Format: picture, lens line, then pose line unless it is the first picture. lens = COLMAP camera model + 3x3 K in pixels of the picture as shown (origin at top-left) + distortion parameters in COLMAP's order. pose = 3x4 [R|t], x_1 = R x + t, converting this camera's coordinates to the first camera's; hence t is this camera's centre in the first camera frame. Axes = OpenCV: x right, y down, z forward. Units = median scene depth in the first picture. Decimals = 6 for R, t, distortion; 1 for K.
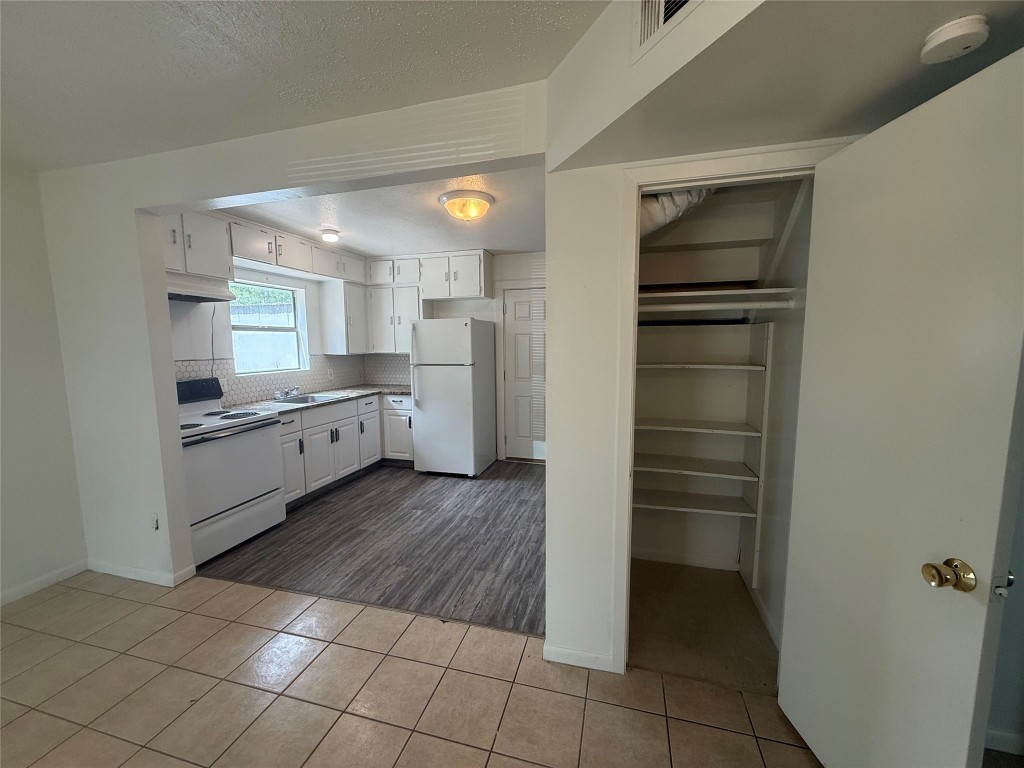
lens RADIAL K [[411.1, 0, 512.8], [0, 411.1, 385.8], [0, 0, 1]] dist [0.000900, 0.000116]
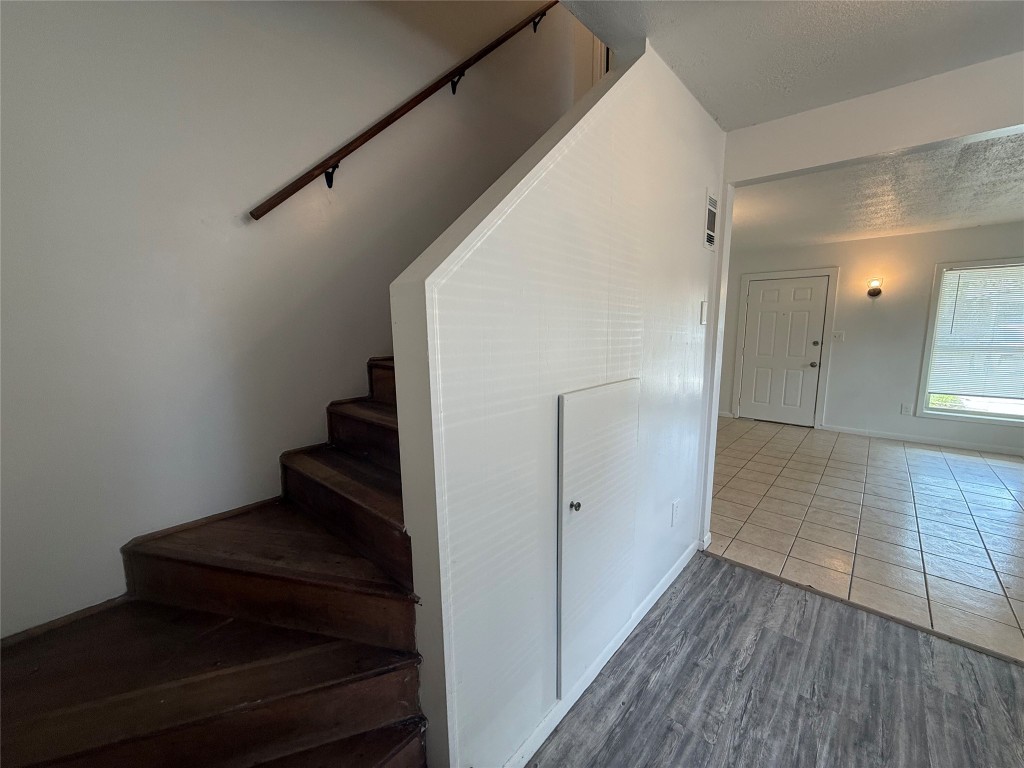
lens RADIAL K [[411.1, 0, 511.9], [0, 411.1, 384.9], [0, 0, 1]] dist [0.000900, 0.000116]
pose [[-0.891886, -0.055058, 0.448897, 0.057964], [0.060824, 0.968942, 0.239690, -0.186173], [-0.448152, 0.241080, -0.860837, 1.773346]]
